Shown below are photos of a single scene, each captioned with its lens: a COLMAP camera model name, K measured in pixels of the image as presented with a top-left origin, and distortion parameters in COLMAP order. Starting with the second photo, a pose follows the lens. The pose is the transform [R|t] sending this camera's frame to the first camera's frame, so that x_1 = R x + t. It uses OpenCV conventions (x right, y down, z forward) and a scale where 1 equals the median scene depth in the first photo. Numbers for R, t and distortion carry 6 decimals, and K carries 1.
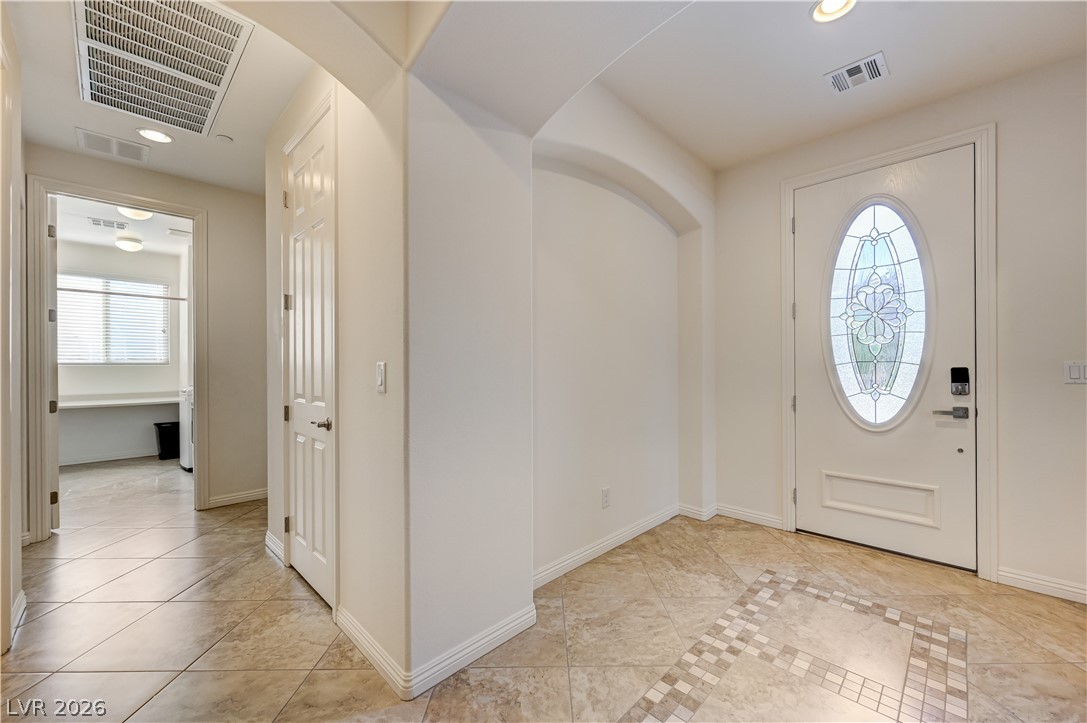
lens RADIAL K [[428.6, 0, 547.2], [0, 428.6, 368.2], [0, 0, 1]] dist [-0.001091, 0.000627]
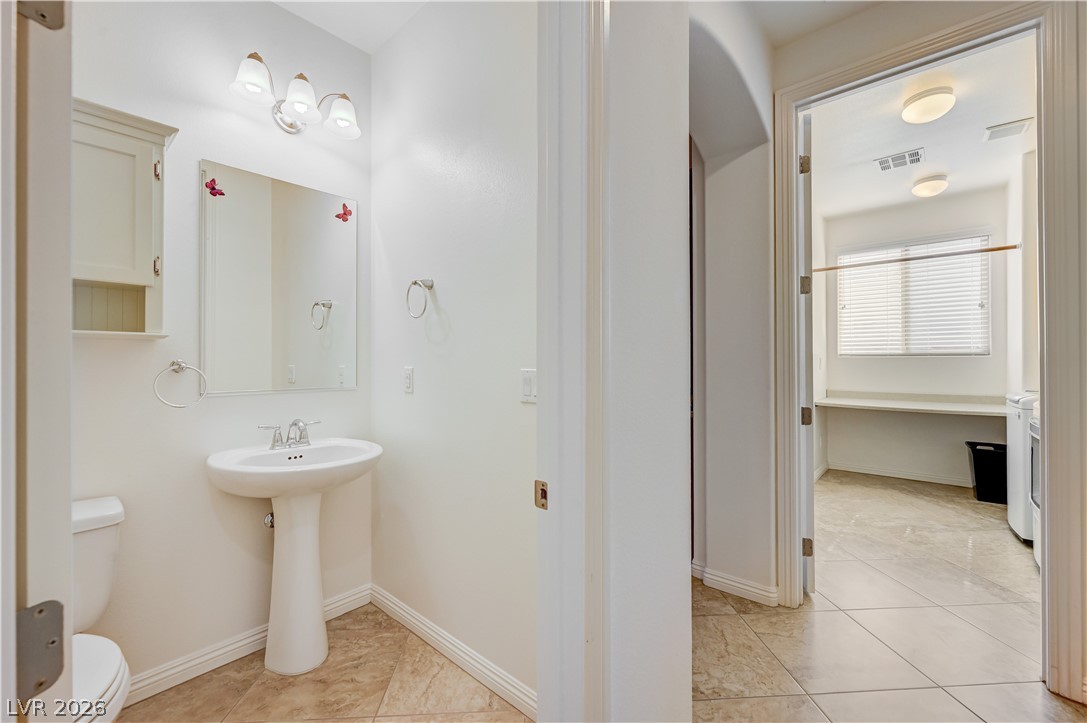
lens RADIAL K [[442.7, 0, 543.5], [0, 442.7, 361.5], [0, 0, 1]] dist [-0.001696, -0.000138]
pose [[0.049704, -0.000075, -0.998764, -0.256551], [0.001803, 0.999998, 0.000014, 0.000755], [0.998762, -0.001802, 0.049704, 0.301988]]
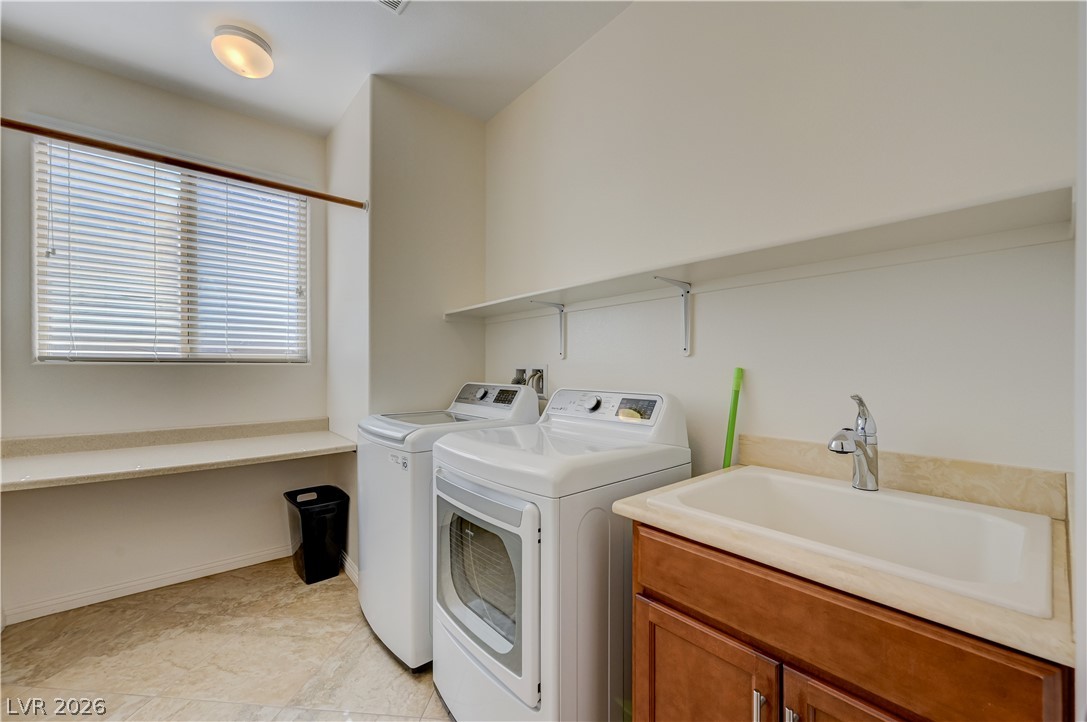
lens RADIAL K [[428.6, 0, 547.2], [0, 428.6, 367.7], [0, 0, 1]] dist [-0.001091, 0.000627]
pose [[0.996012, -0.001994, -0.089199, -0.624272], [0.001867, 0.999997, -0.001509, -0.001444], [0.089201, 0.001336, 0.996013, 0.596409]]
